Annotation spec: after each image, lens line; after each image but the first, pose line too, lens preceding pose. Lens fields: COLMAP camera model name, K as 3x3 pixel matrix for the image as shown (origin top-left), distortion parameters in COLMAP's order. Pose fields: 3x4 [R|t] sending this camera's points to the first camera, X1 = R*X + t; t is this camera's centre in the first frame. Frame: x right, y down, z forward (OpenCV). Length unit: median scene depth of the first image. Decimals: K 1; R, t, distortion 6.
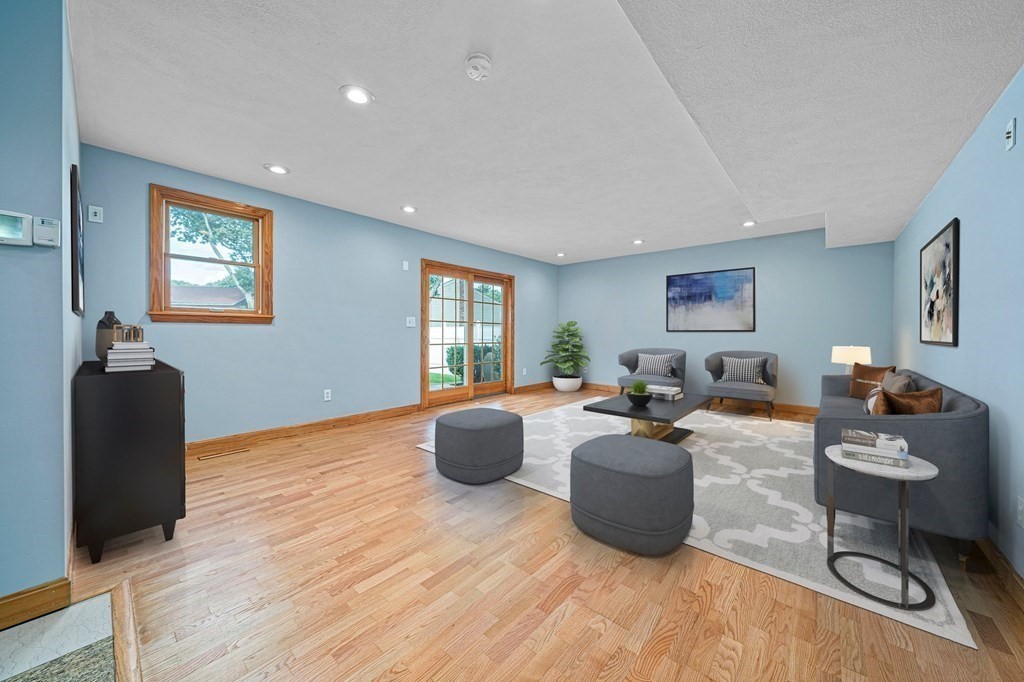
lens RADIAL K [[370.2, 0, 512.0], [0, 370.2, 341.0], [0, 0, 1]] dist [-0.000408, 0.000004]
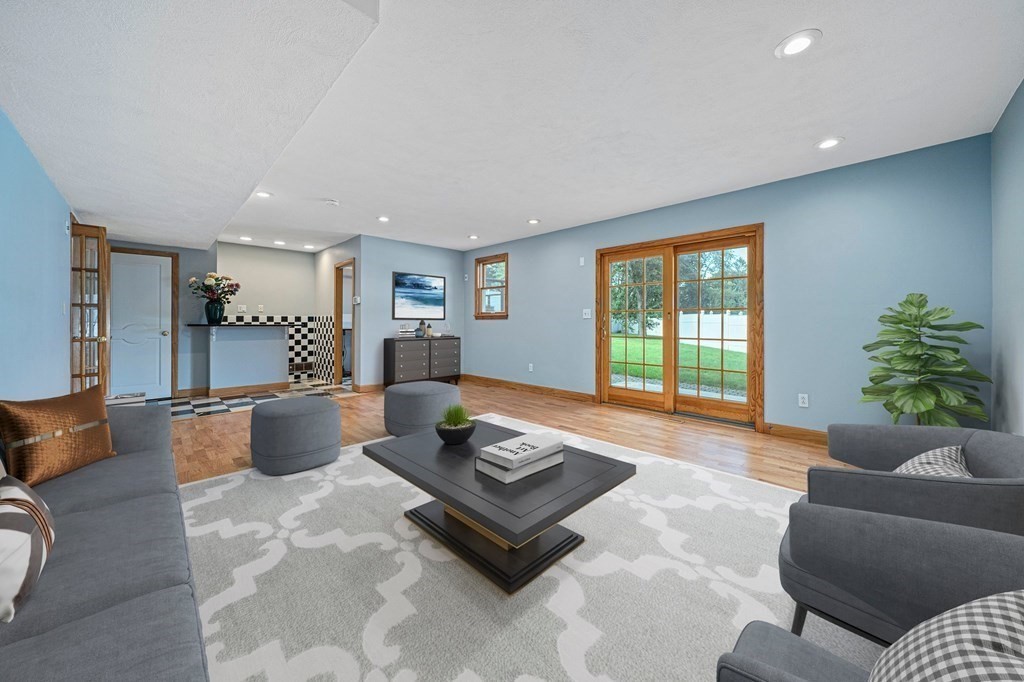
lens RADIAL K [[359.6, 0, 513.9], [0, 359.6, 320.3], [0, 0, 1]] dist [-0.000836, -0.000071]
pose [[-0.073049, -0.005191, -0.997315, 0.999383], [-0.014643, 0.999884, -0.004132, -0.033815], [0.997221, 0.014302, -0.073117, 1.154356]]
